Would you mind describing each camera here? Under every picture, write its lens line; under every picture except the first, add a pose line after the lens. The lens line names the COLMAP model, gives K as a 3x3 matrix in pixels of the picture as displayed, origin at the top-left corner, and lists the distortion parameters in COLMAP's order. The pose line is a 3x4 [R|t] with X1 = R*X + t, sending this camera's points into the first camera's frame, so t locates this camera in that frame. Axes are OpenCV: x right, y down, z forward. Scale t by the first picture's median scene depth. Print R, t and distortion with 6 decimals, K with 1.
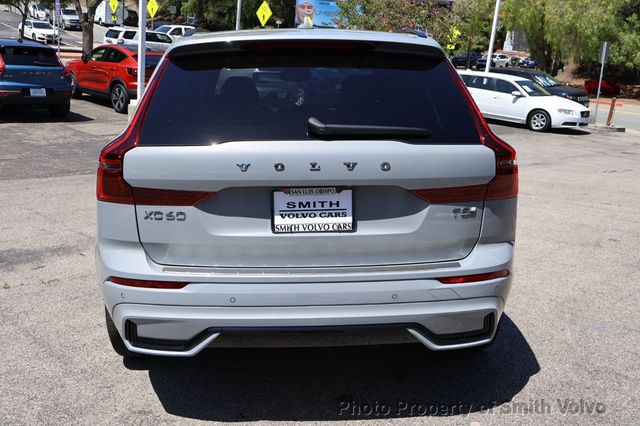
lens RADIAL K [[636.2, 0, 320.0], [0, 636.2, 213.0], [0, 0, 1]] dist [0.020567, 0.008091]
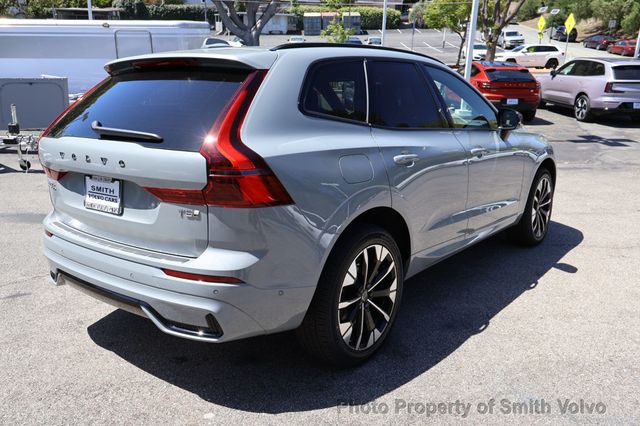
lens RADIAL K [[546.0, 0, 320.0], [0, 546.0, 213.0], [0, 0, 1]] dist [0.000679, -0.002000]
pose [[0.742180, 0.141149, -0.655168, 0.997043], [-0.132177, 0.989198, 0.063381, -0.090550], [0.657037, 0.039558, 0.752820, 0.453102]]
